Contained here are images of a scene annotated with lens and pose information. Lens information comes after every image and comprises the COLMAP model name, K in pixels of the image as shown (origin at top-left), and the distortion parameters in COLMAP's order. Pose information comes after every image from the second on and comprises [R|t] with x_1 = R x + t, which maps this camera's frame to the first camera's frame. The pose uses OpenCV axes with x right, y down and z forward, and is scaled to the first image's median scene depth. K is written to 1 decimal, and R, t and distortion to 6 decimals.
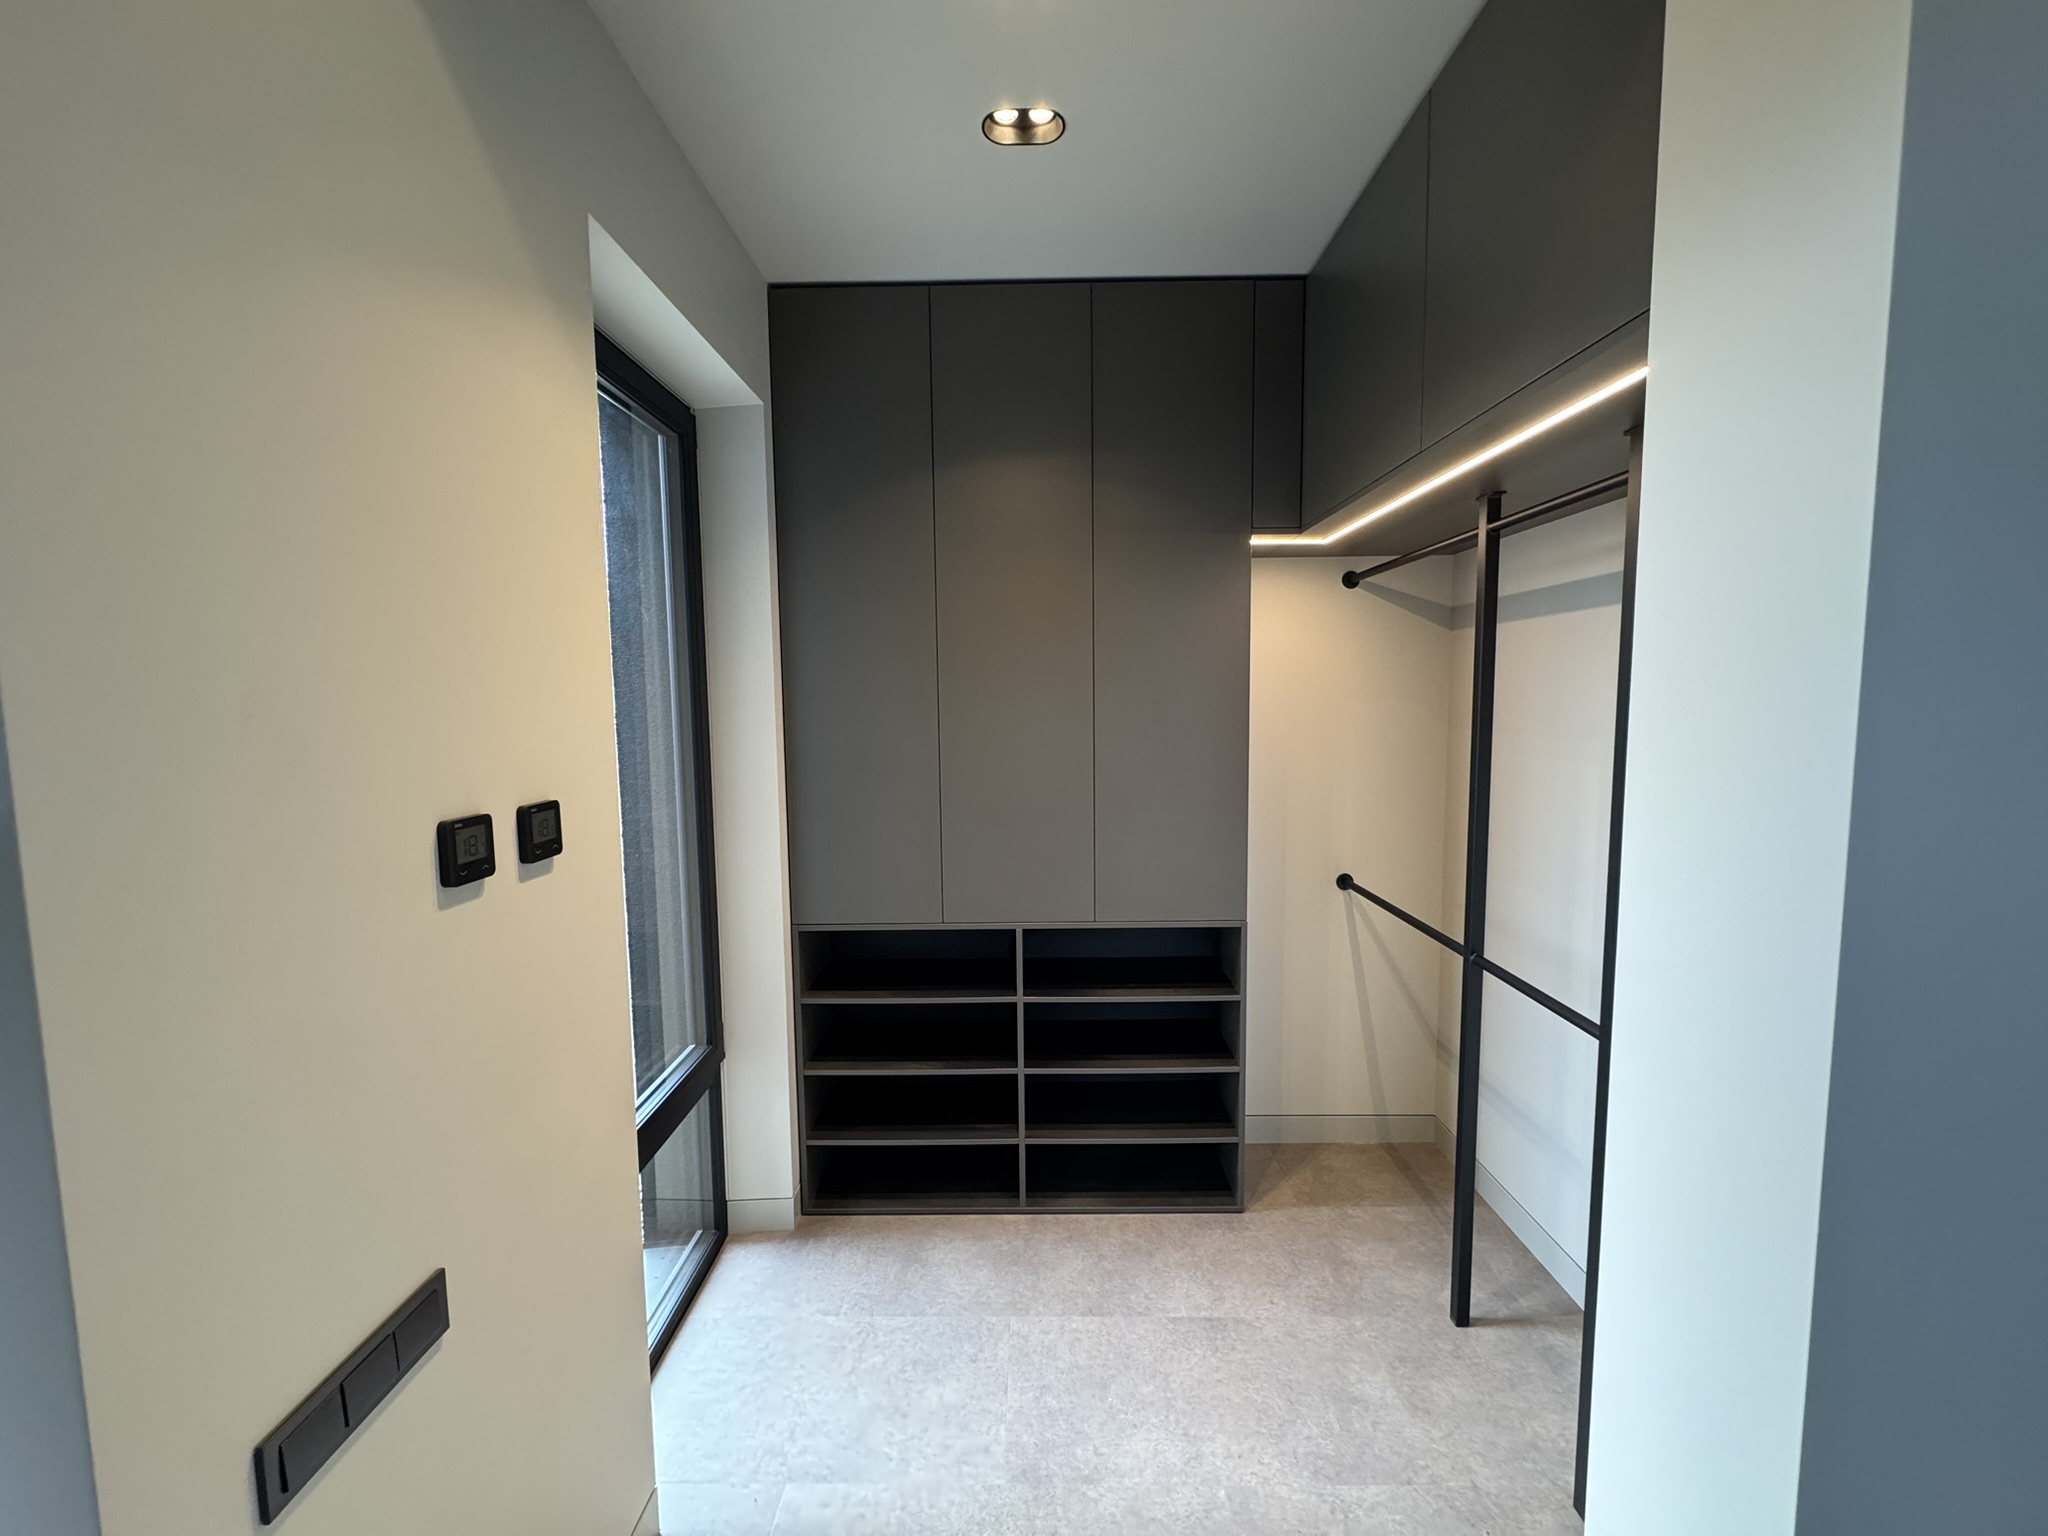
lens RADIAL K [[814.1, 0, 1026.0], [0, 814.1, 765.1], [0, 0, 1]] dist [0.001277, 0.000061]
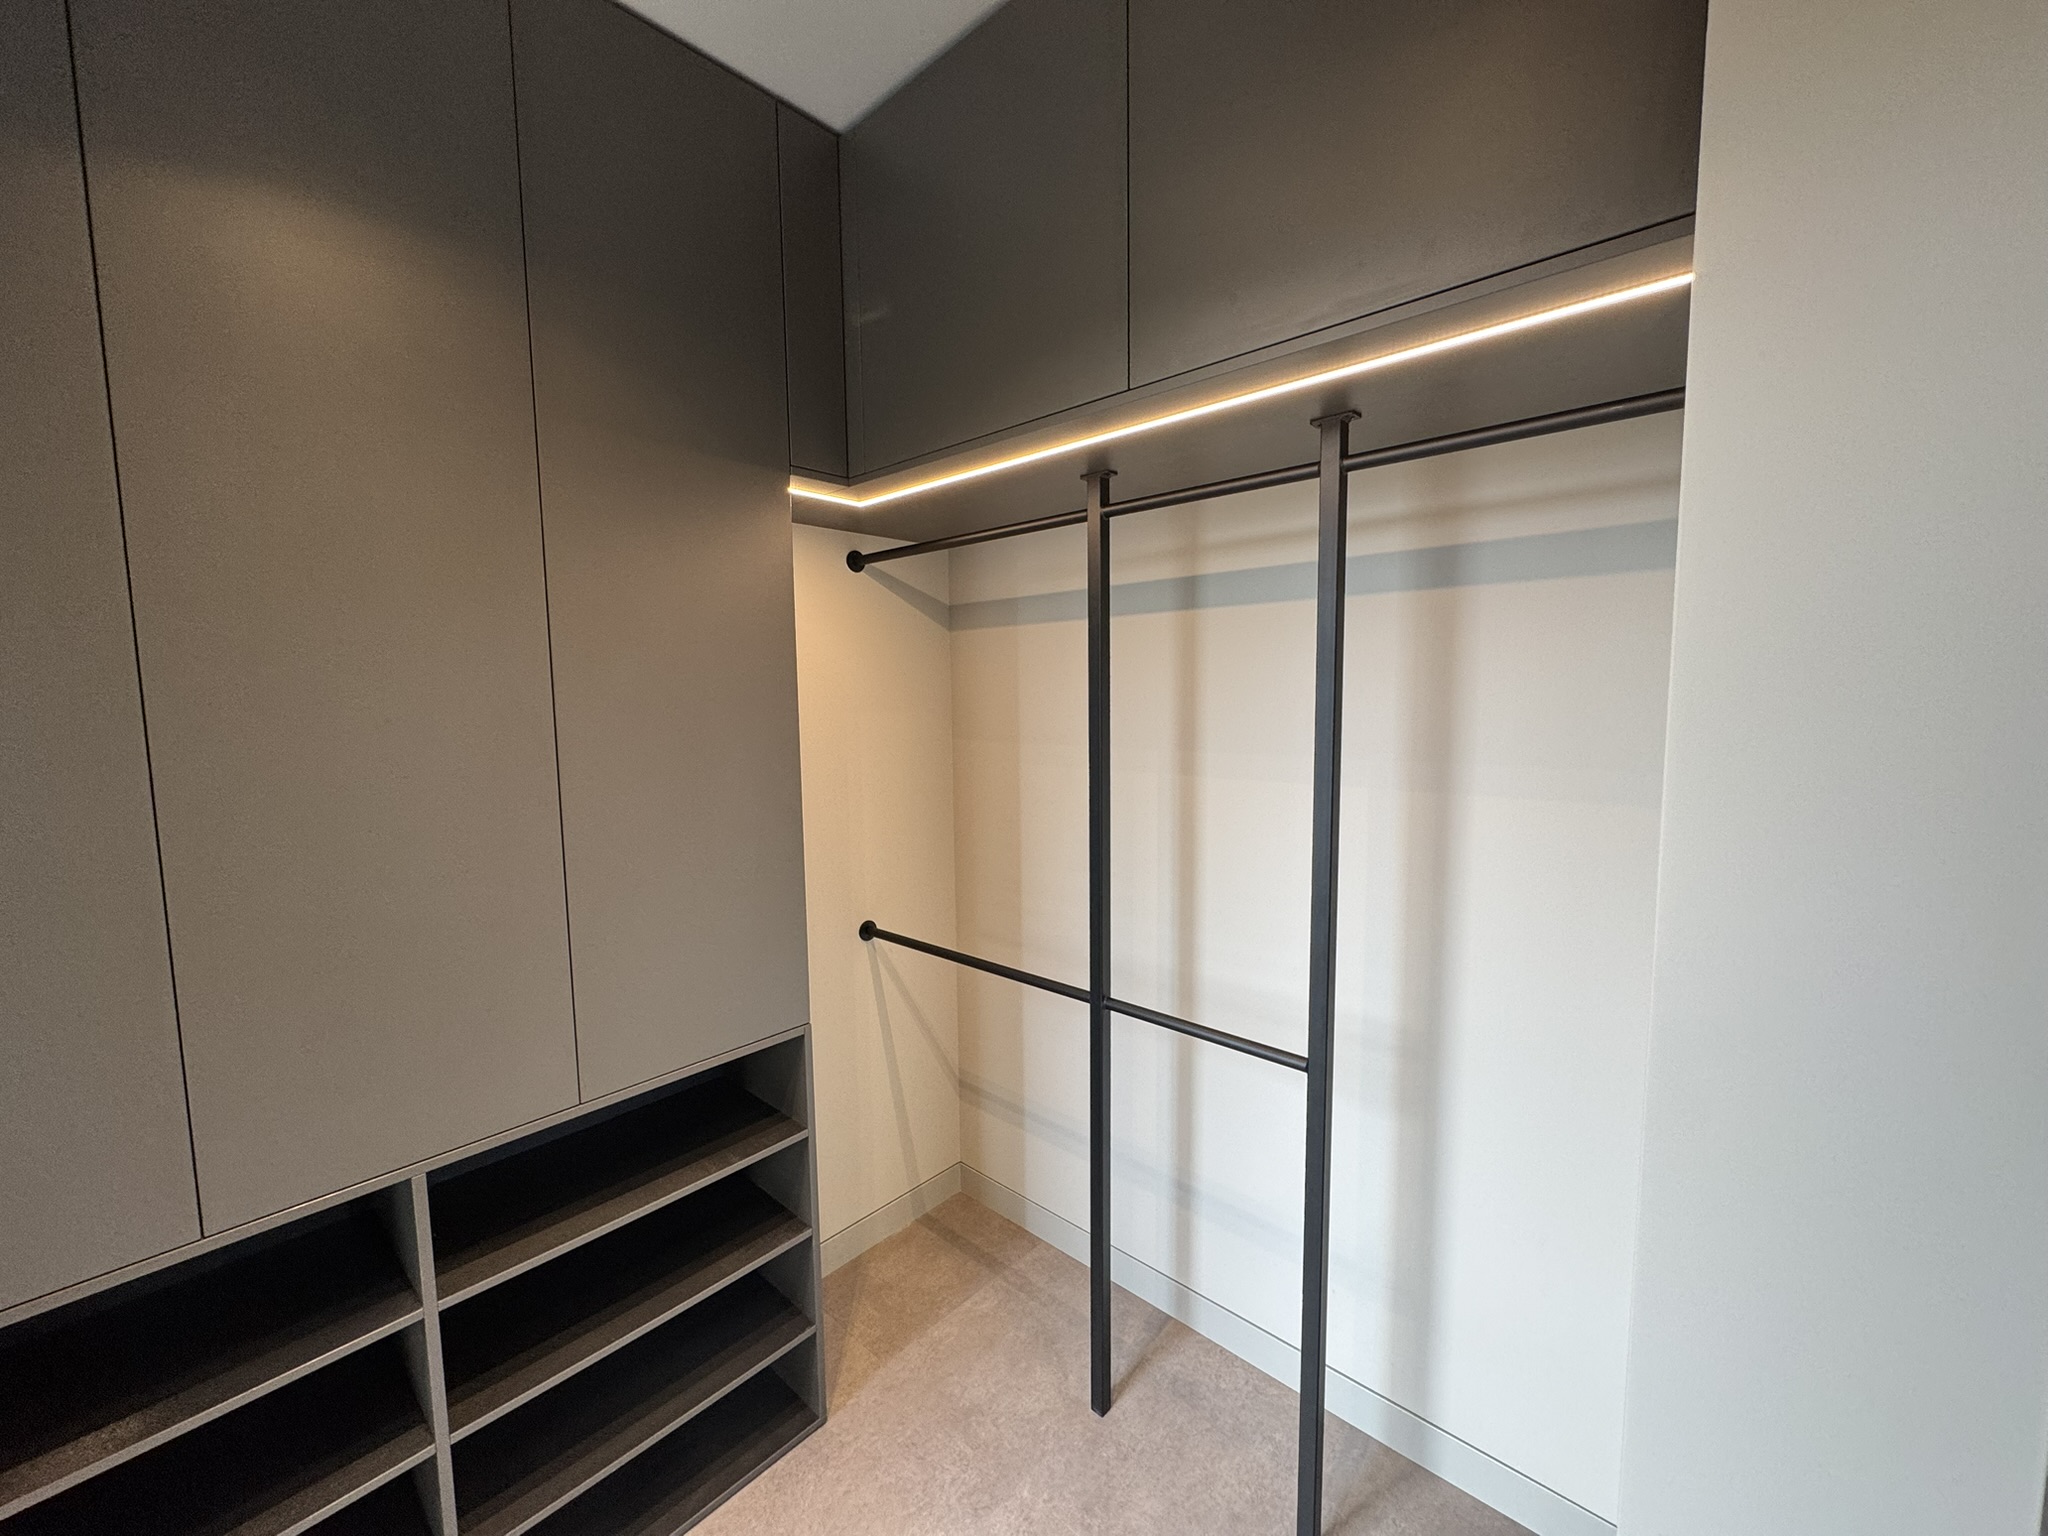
lens RADIAL K [[805.2, 0, 1024.0], [0, 805.2, 768.0], [0, 0, 1]] dist [-0.002678, -0.000359]
pose [[0.670418, -0.065545, 0.739083, -0.105733], [0.072020, 0.997136, 0.023102, -0.031421], [-0.738480, 0.037740, 0.673218, 0.380266]]
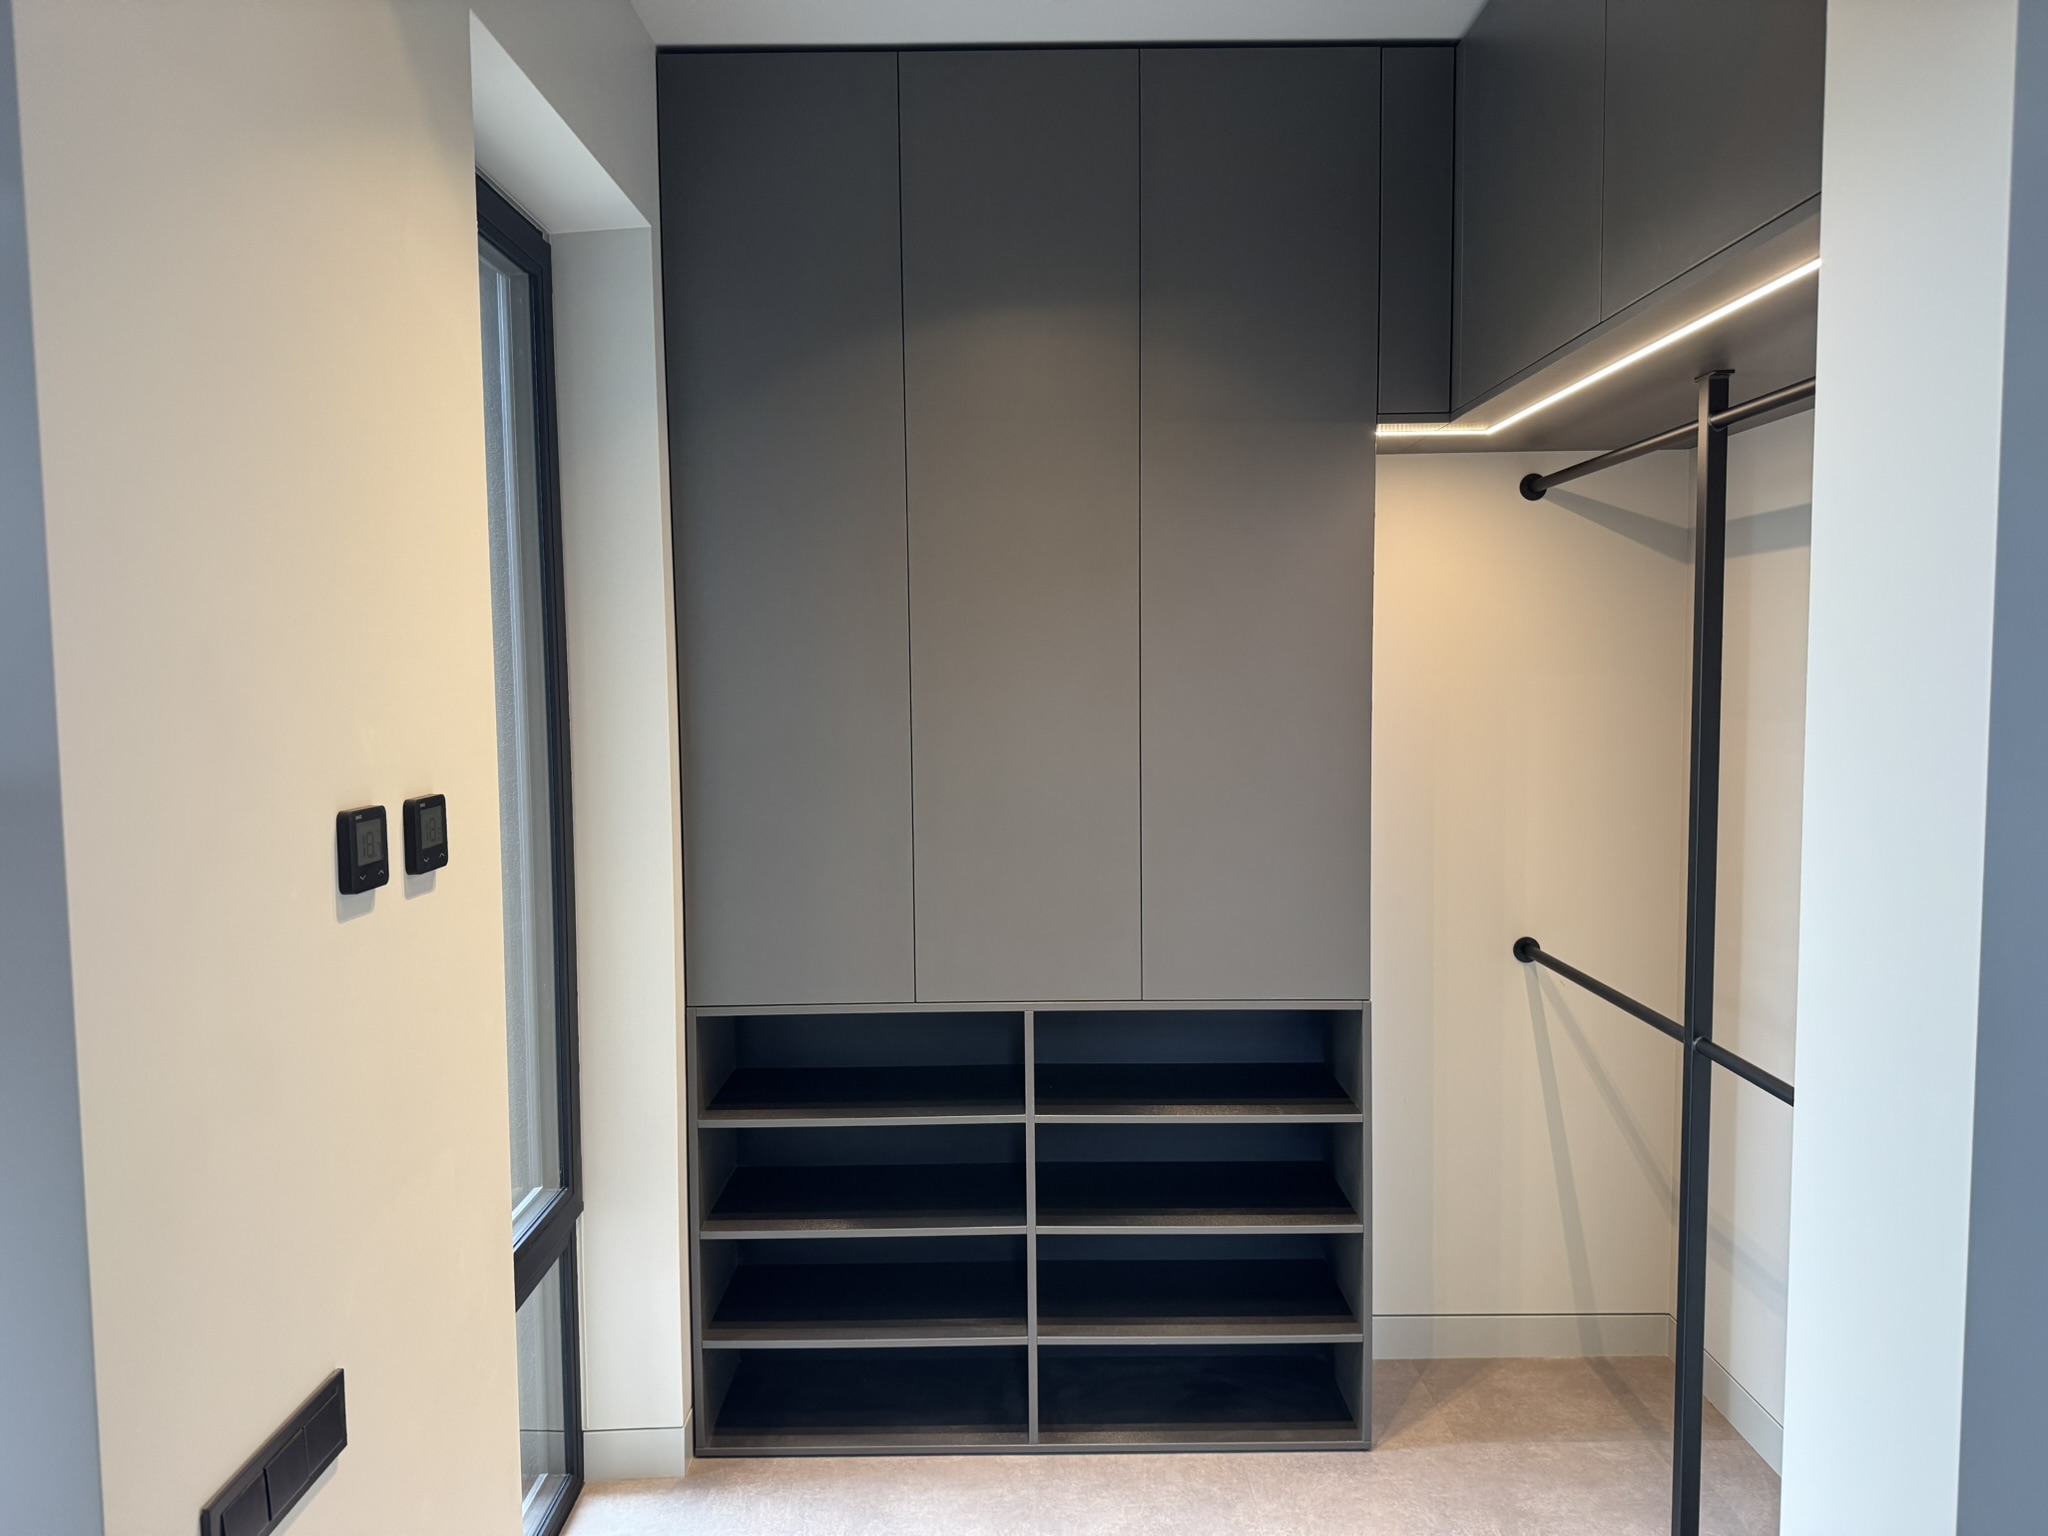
lens RADIAL K [[1427.1, 0, 1028.2], [0, 1427.1, 771.8], [0, 0, 1]] dist [0.124472, -0.180287]
pose [[0.999933, 0.000928, 0.011535, -0.023329], [-0.000773, 0.999910, -0.013422, 0.019880], [-0.011547, 0.013412, 0.999843, -0.181082]]
